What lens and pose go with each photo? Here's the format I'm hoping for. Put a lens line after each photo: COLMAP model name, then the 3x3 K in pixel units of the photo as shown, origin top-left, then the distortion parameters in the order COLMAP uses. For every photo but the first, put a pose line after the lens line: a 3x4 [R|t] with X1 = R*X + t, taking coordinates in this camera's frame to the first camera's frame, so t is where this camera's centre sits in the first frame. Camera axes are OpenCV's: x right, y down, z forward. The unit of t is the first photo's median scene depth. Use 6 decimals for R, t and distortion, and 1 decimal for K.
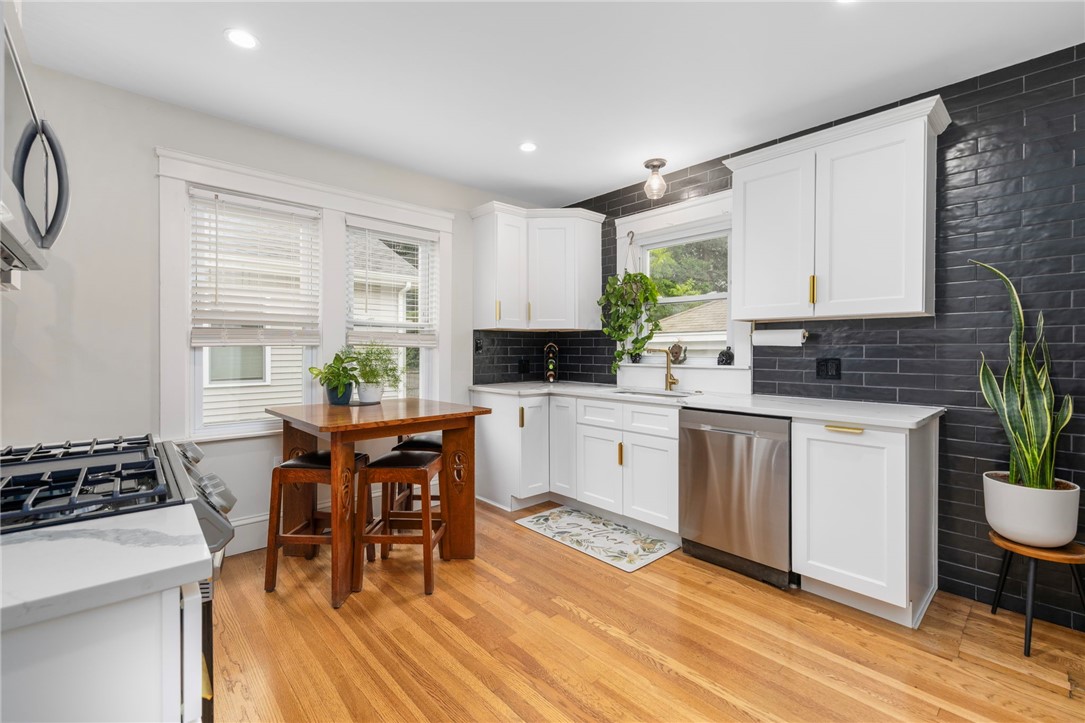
lens RADIAL K [[474.2, 0, 532.9], [0, 474.2, 354.9], [0, 0, 1]] dist [-0.002053, 0.000454]
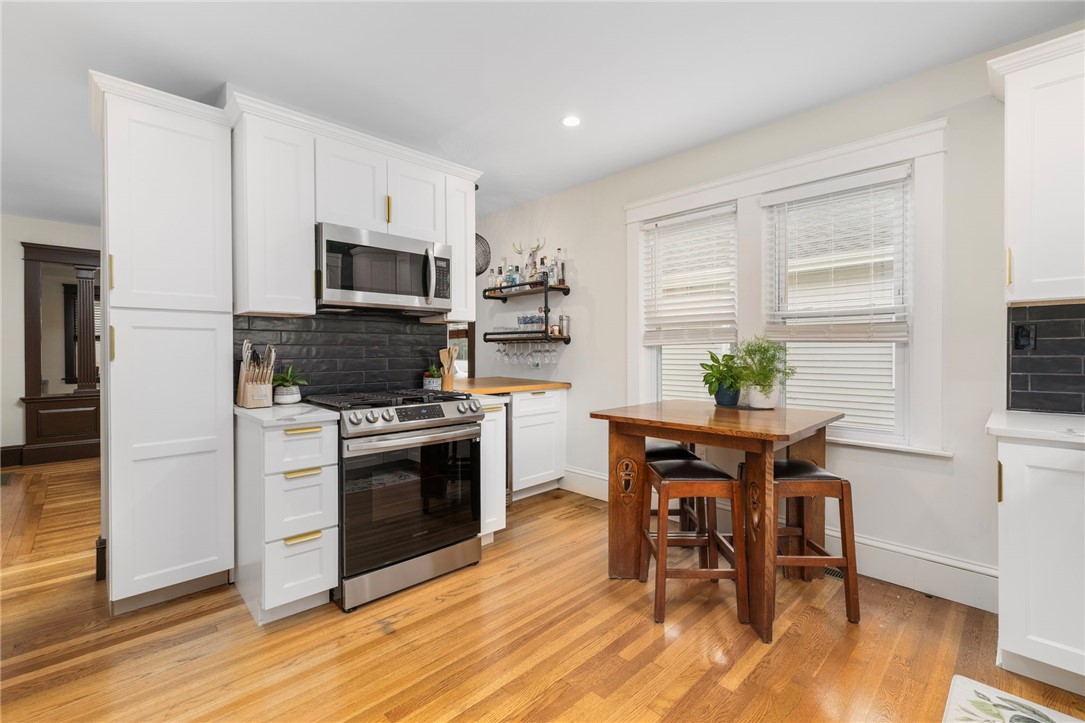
lens RADIAL K [[474.2, 0, 541.5], [0, 474.2, 355.2], [0, 0, 1]] dist [-0.002053, 0.000454]
pose [[0.037756, 0.007404, -0.999260, 0.473278], [-0.006935, 0.999950, 0.007147, 0.000936], [0.999263, 0.006660, 0.037805, 0.539660]]
